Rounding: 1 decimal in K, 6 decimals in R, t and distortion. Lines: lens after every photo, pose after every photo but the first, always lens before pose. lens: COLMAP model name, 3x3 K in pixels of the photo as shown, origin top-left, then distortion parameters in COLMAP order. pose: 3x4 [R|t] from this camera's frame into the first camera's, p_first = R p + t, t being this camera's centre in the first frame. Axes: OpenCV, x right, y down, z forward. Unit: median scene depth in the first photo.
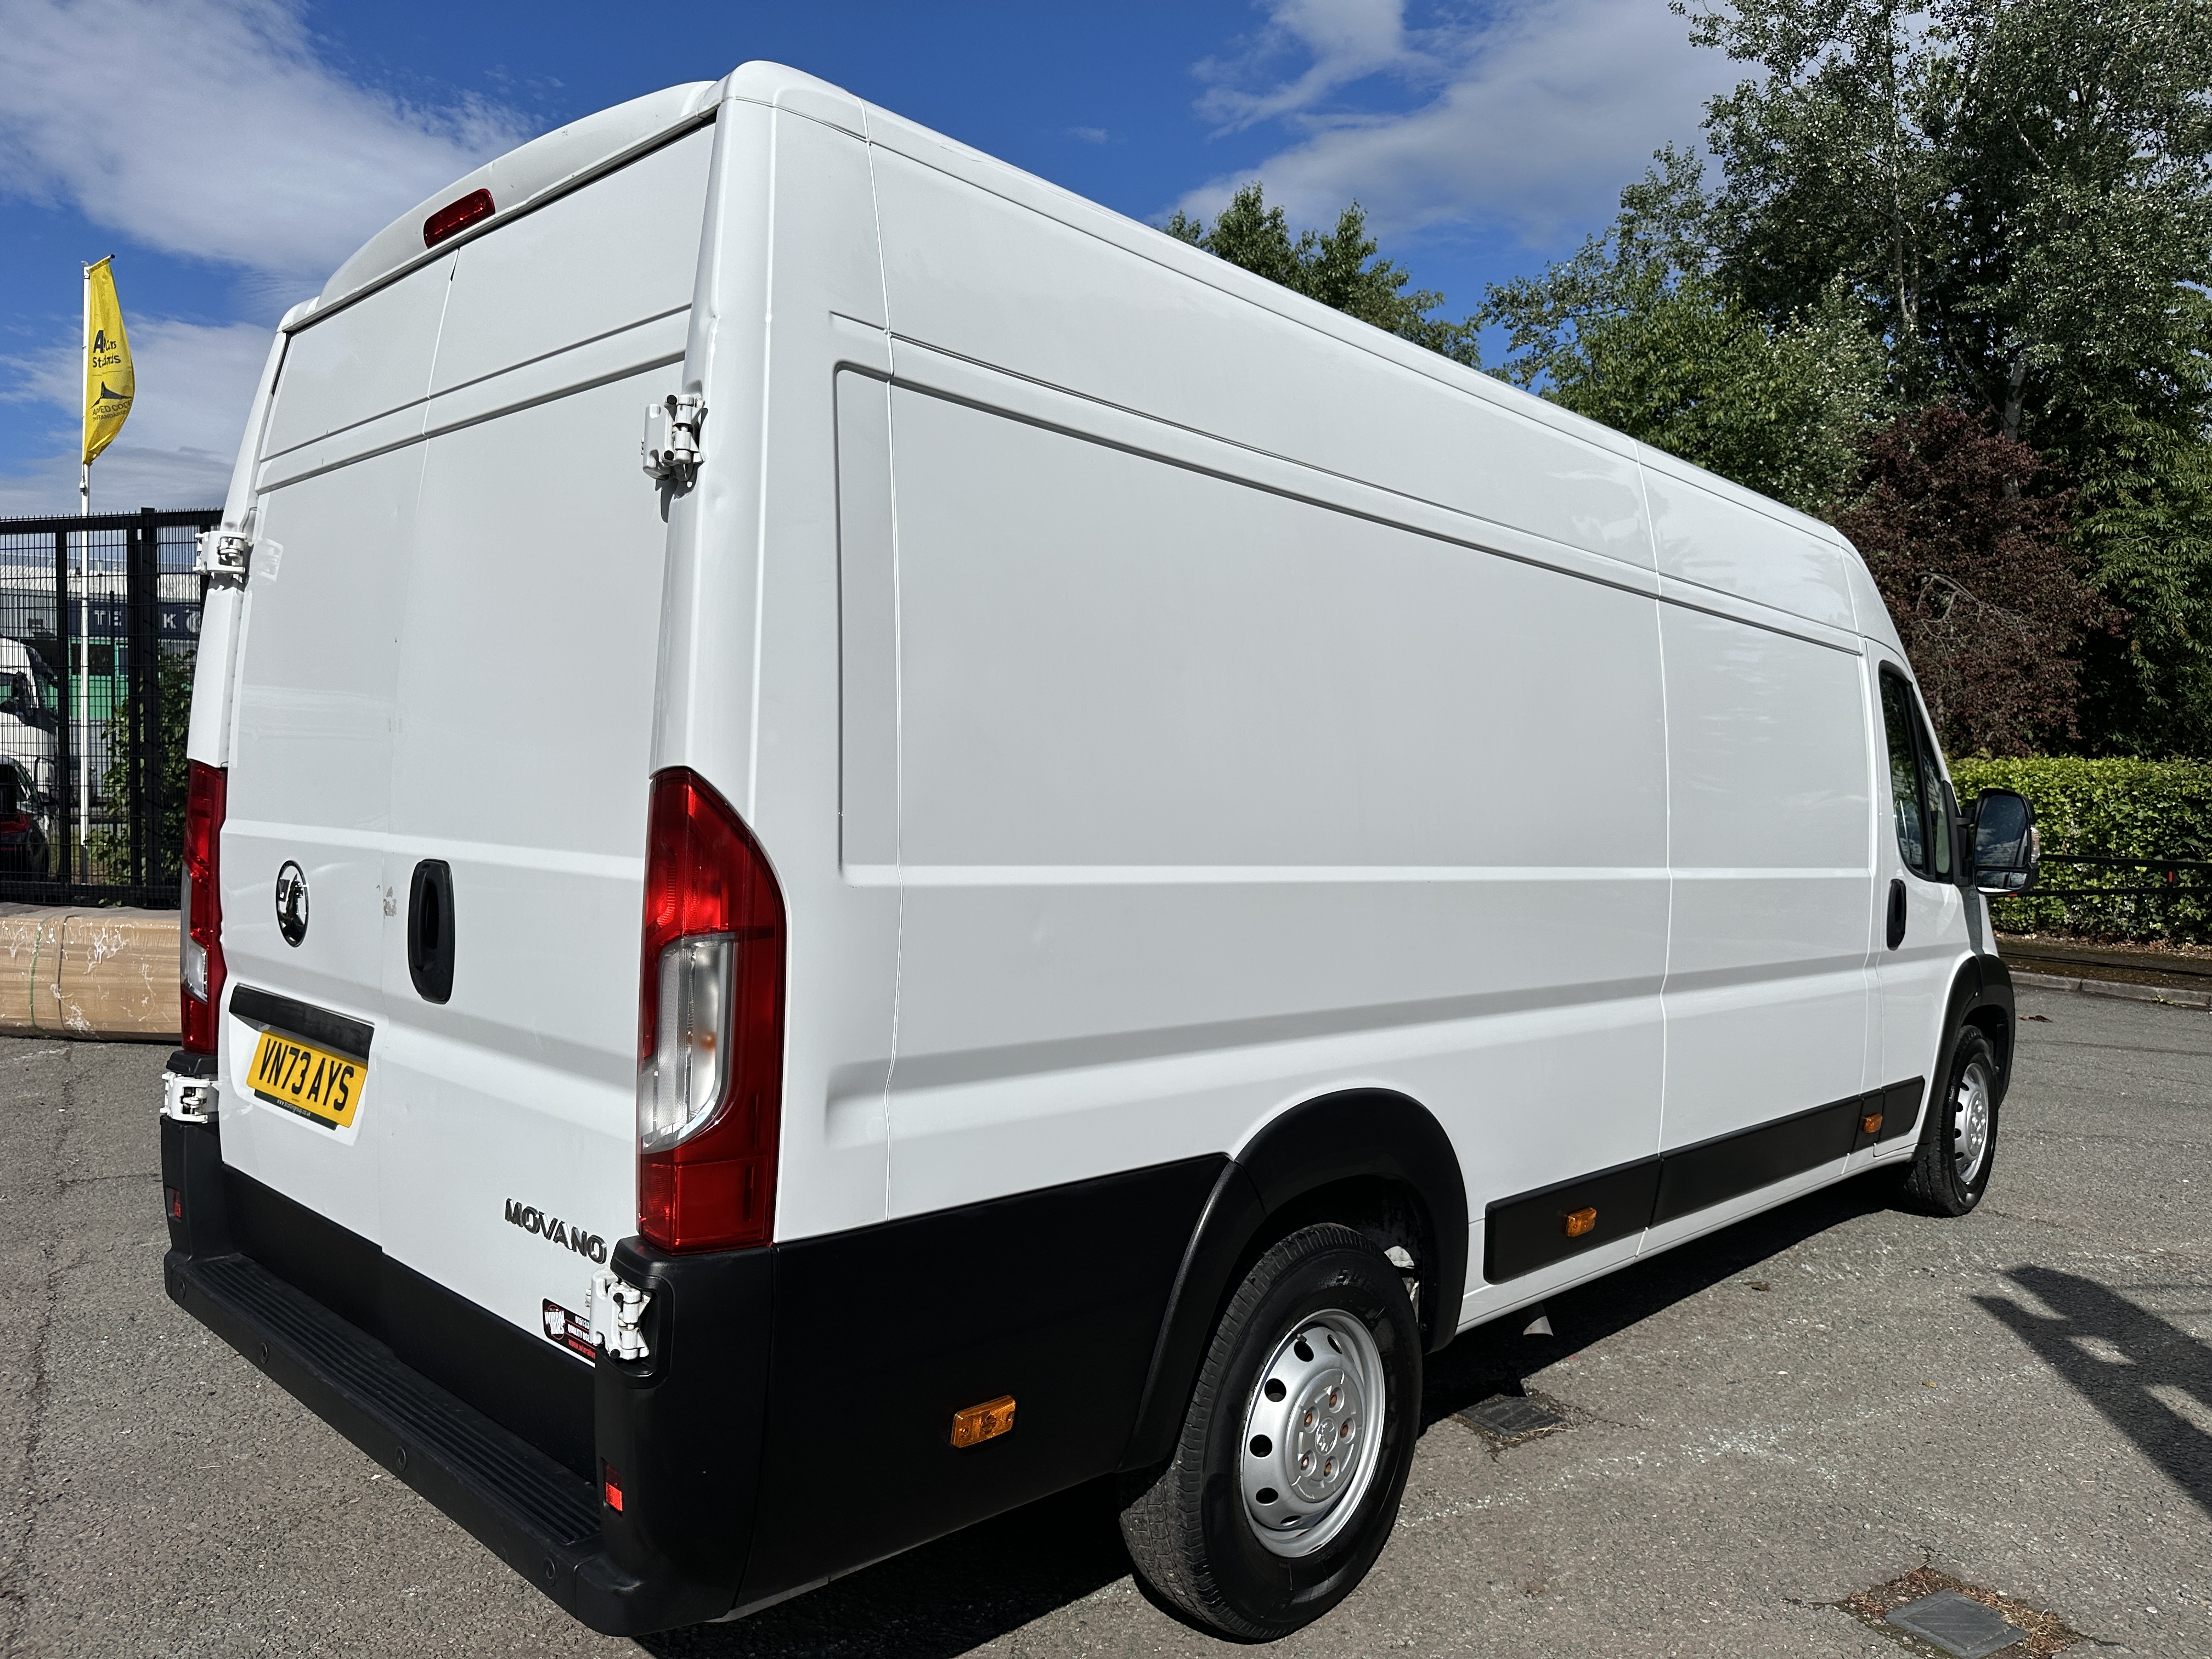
lens RADIAL K [[1562.8, 0, 1106.0], [0, 1562.8, 829.5], [0, 0, 1]] dist [0.088278, -0.161732]
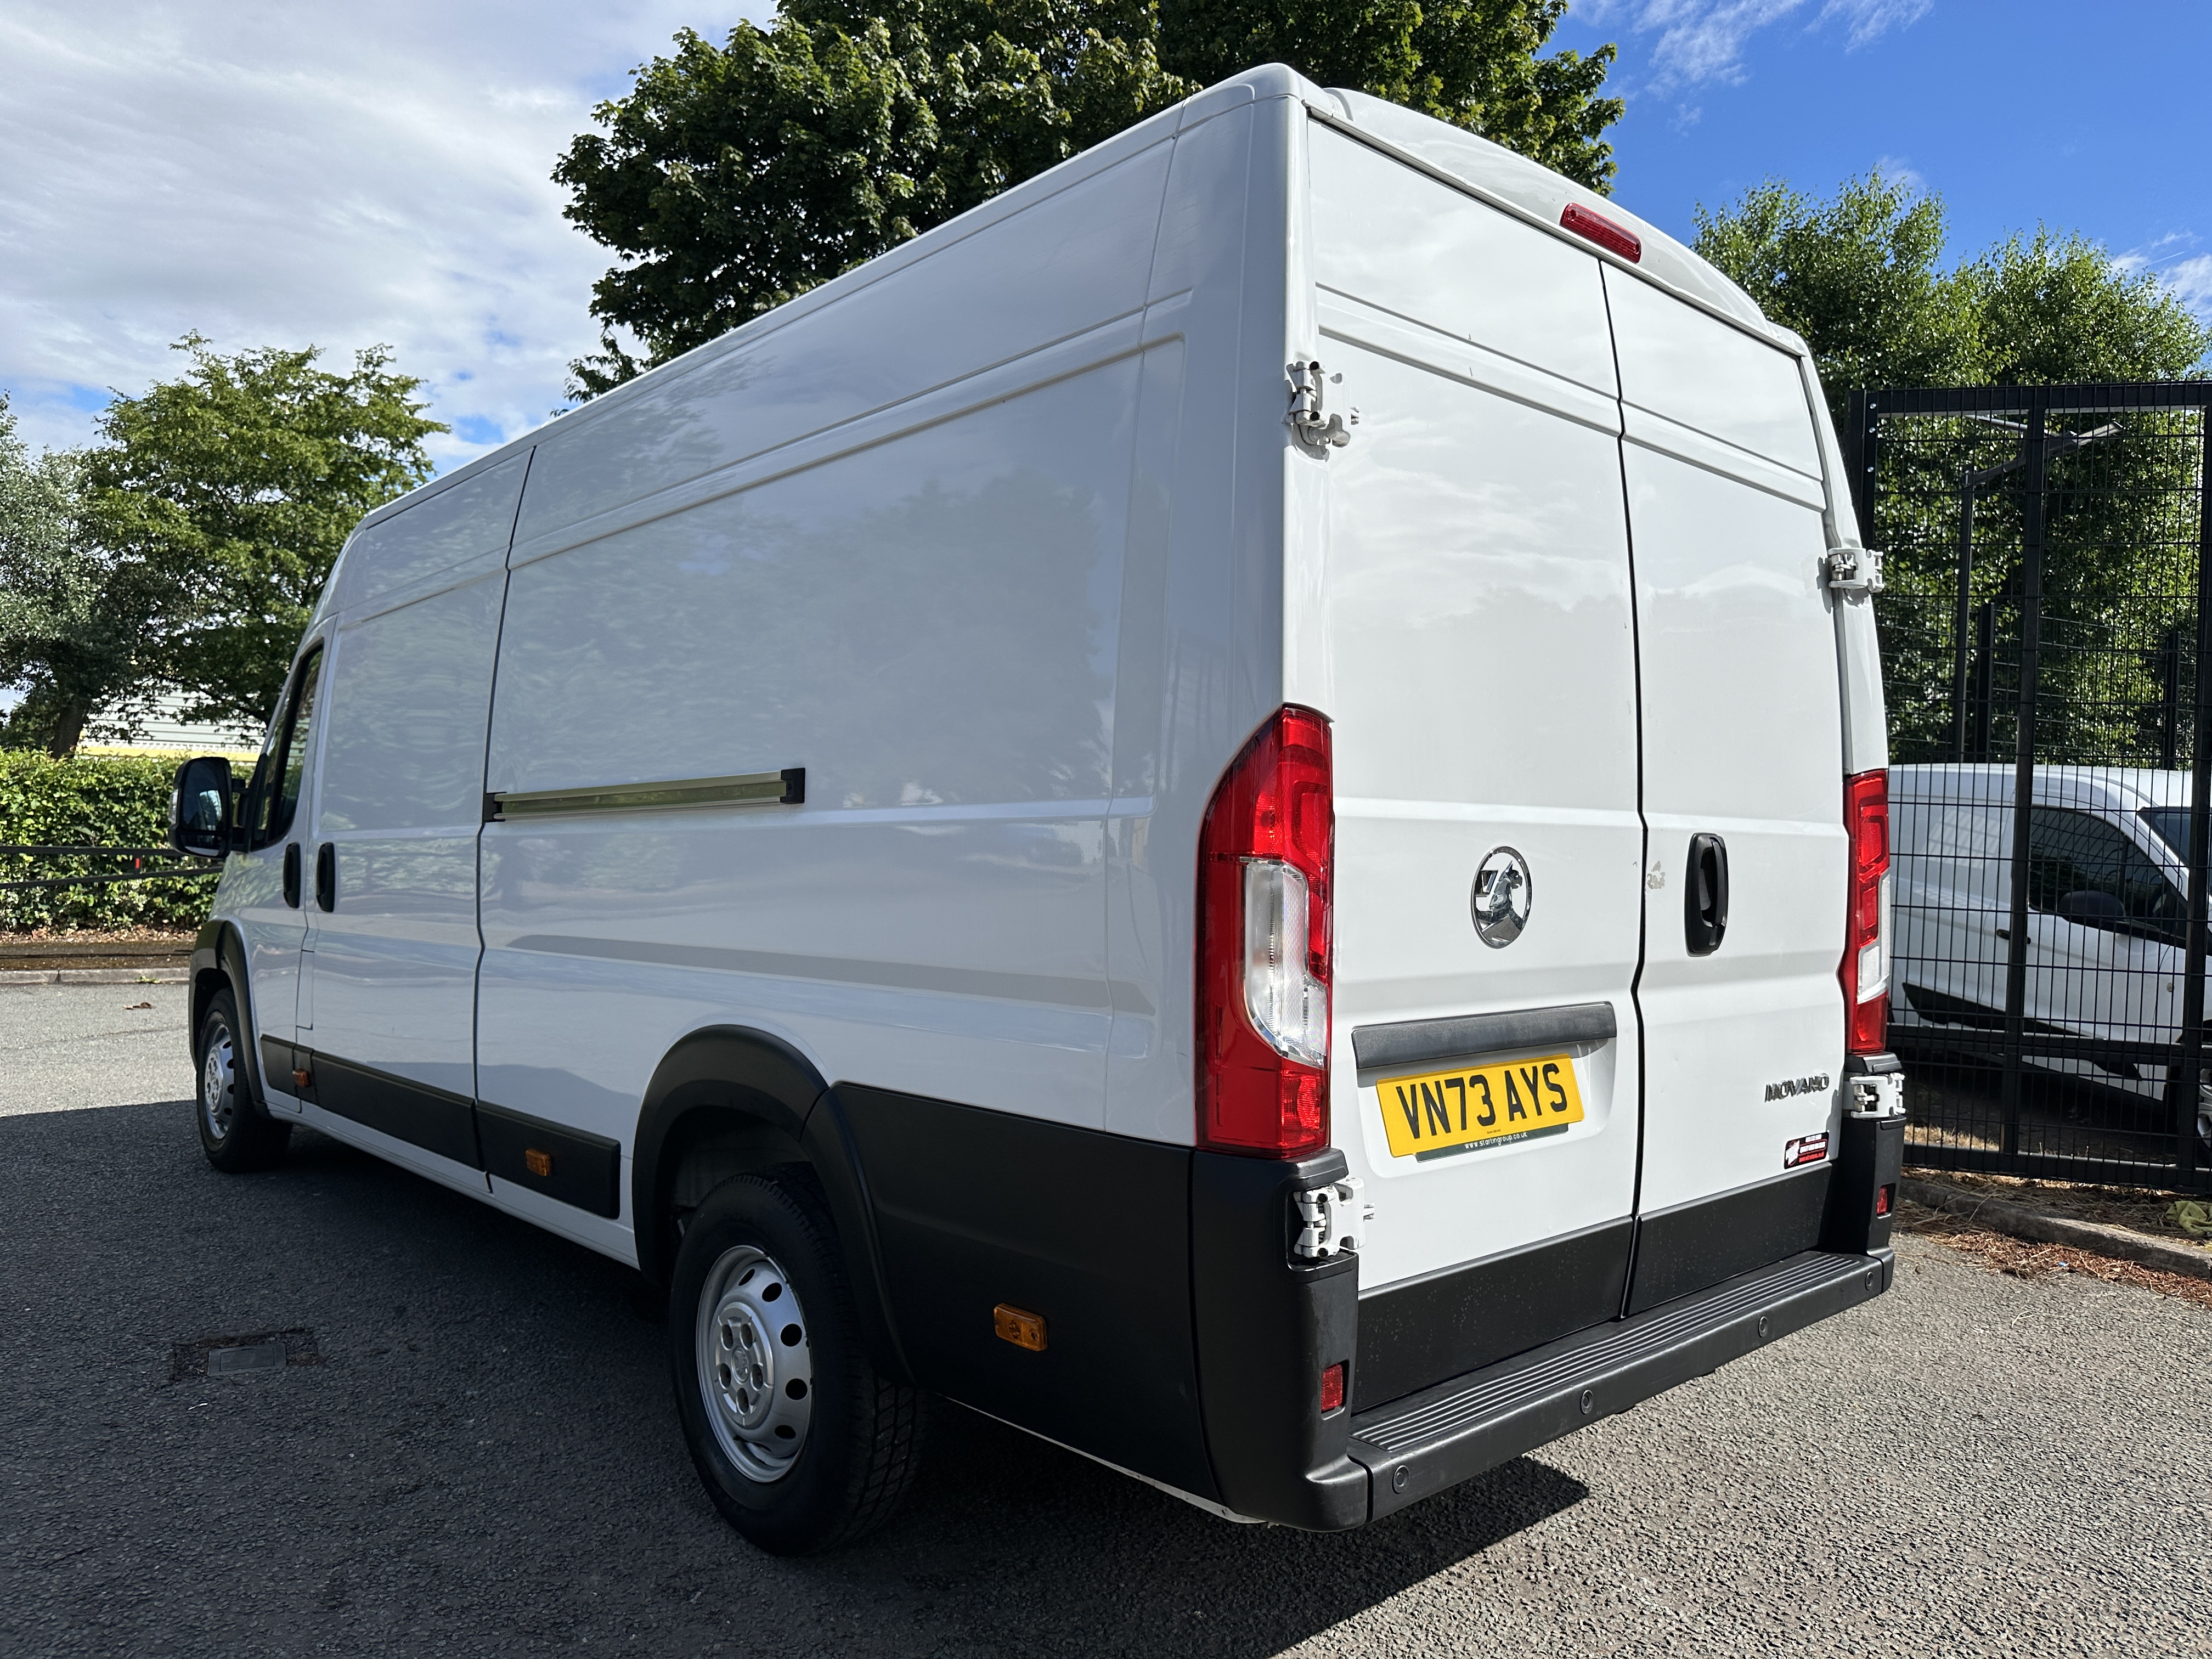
lens RADIAL K [[1562.8, 0, 1106.0], [0, 1562.8, 829.5], [0, 0, 1]] dist [0.088278, -0.161732]
pose [[0.064115, -0.014313, 0.997840, -0.781045], [0.009395, 0.999861, 0.013739, -0.001960], [-0.997898, 0.008494, 0.064241, 0.660332]]
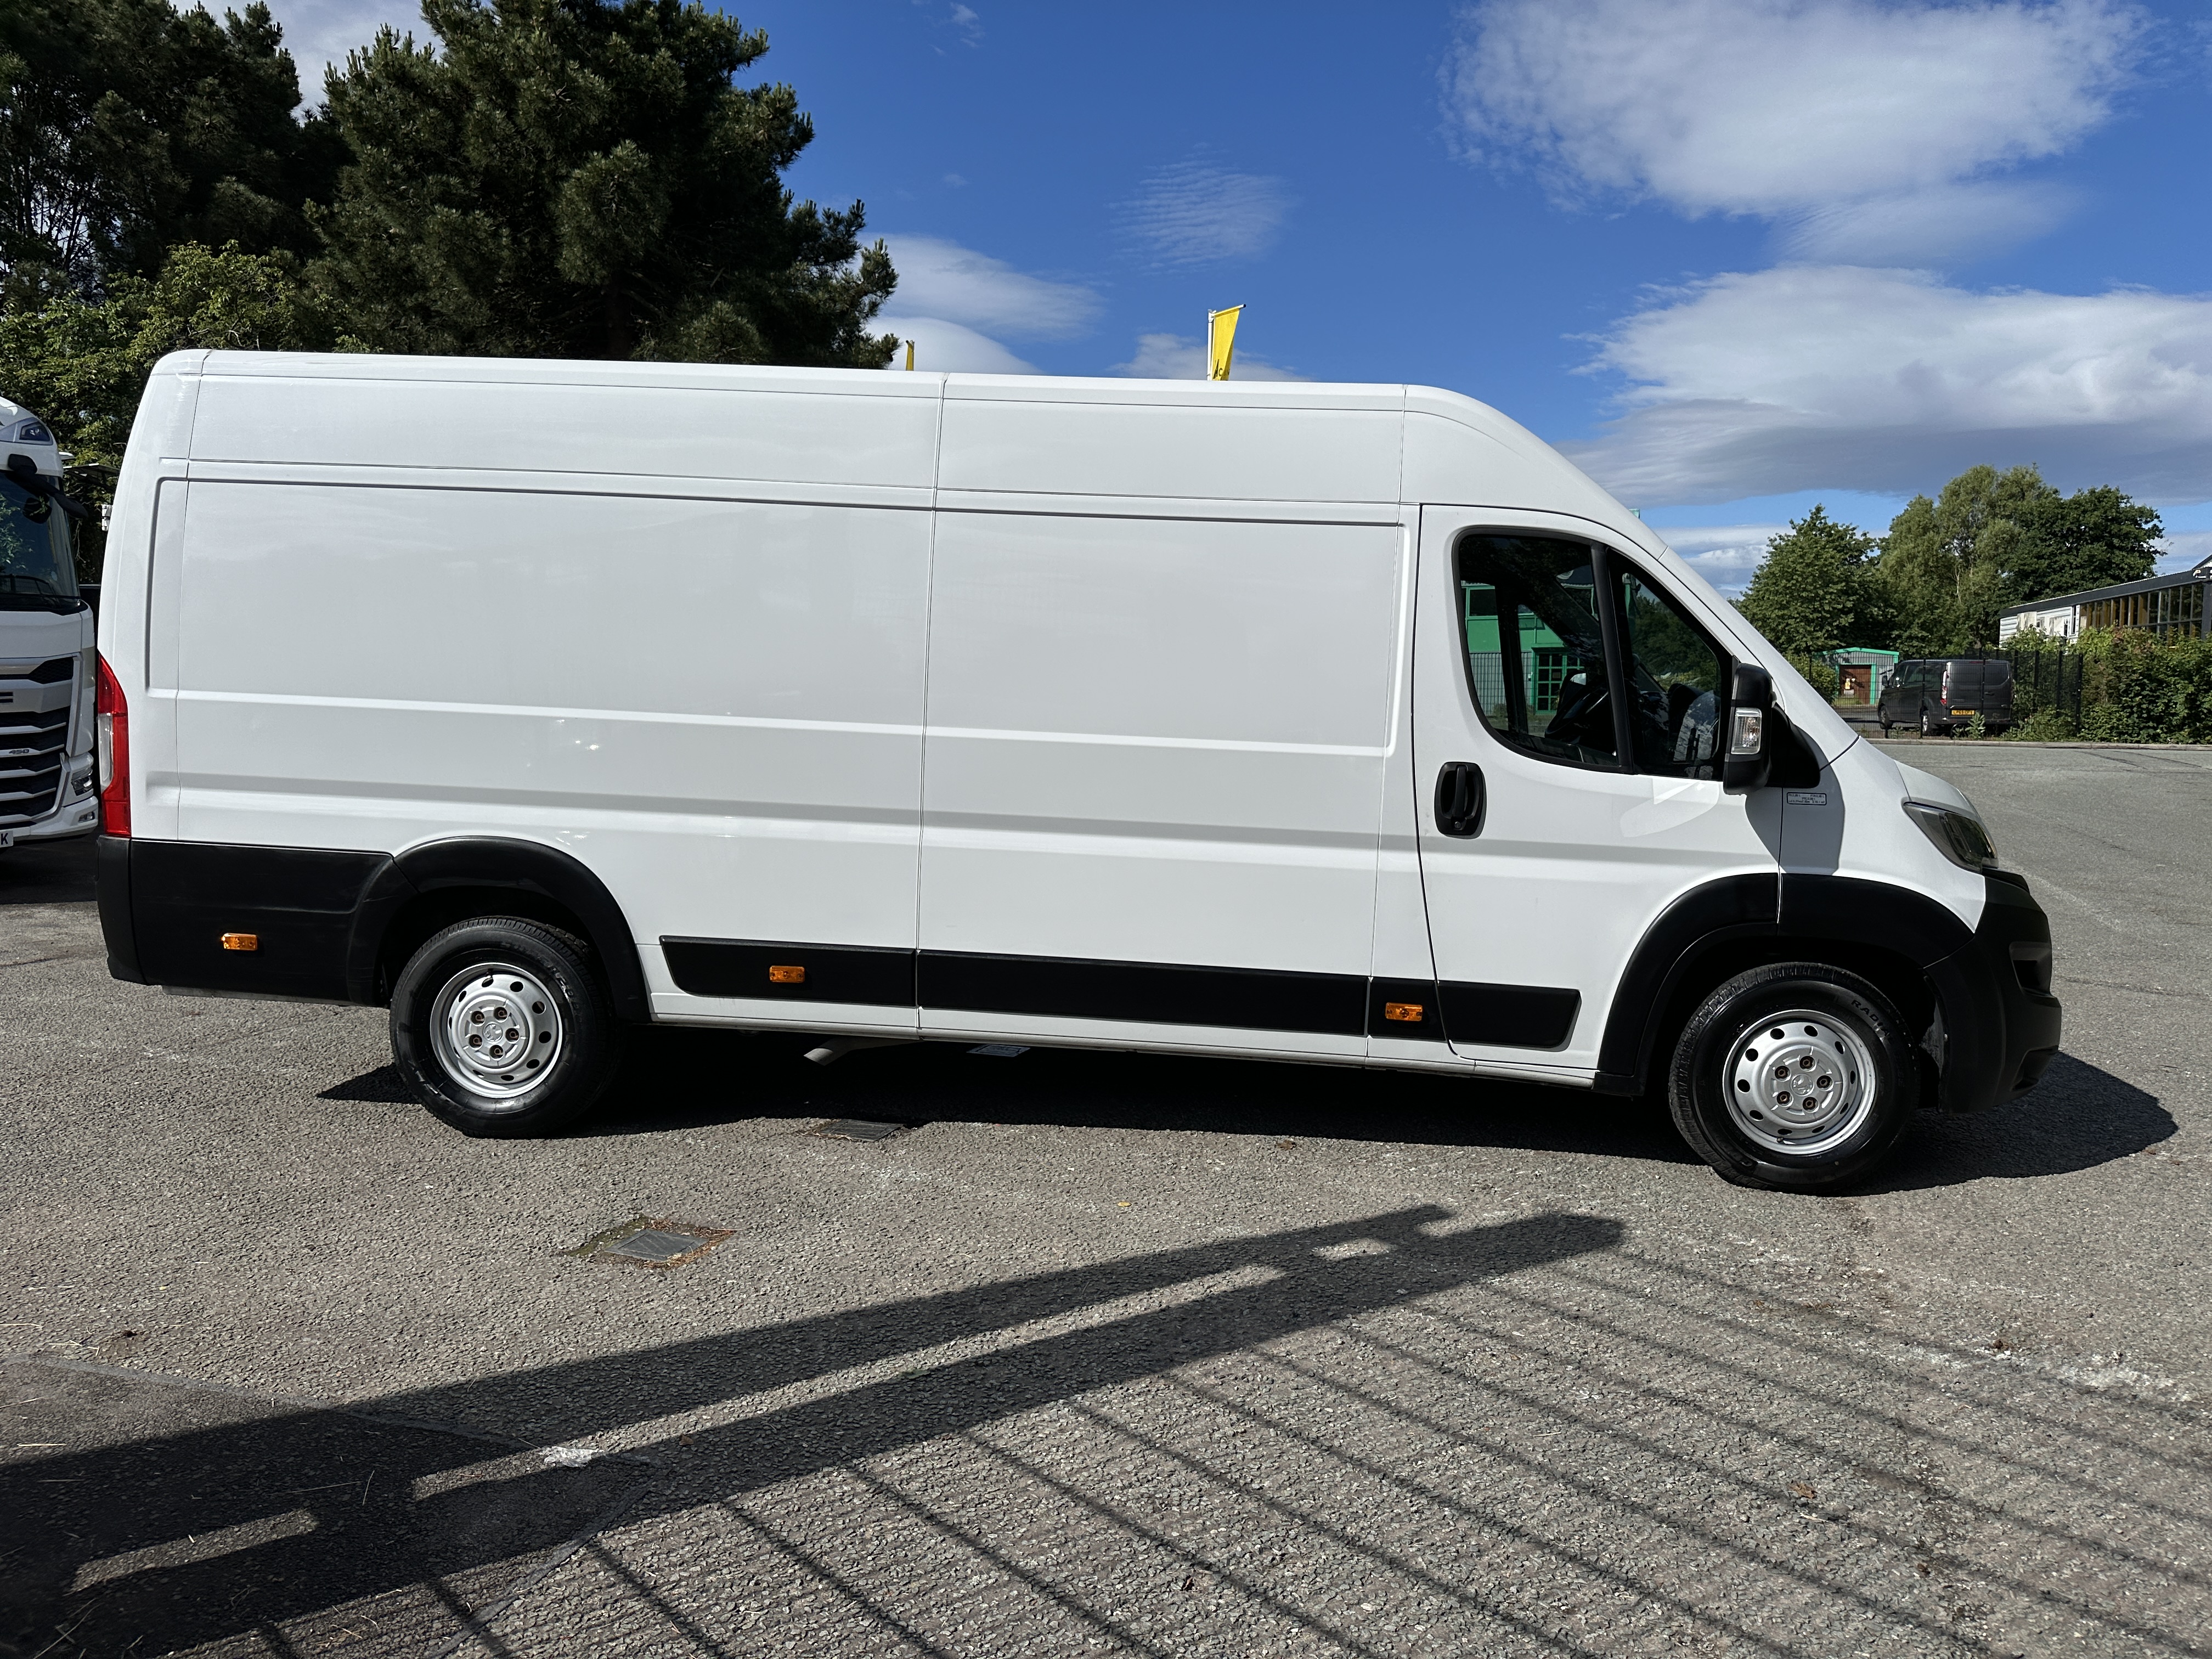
lens RADIAL K [[1562.8, 0, 1106.0], [0, 1562.8, 829.5], [0, 0, 1]] dist [0.088278, -0.161732]
pose [[0.600465, 0.065289, -0.796981, 1.112912], [-0.027348, 0.997755, 0.061132, 0.021215], [0.799183, -0.014912, 0.600902, 0.294776]]
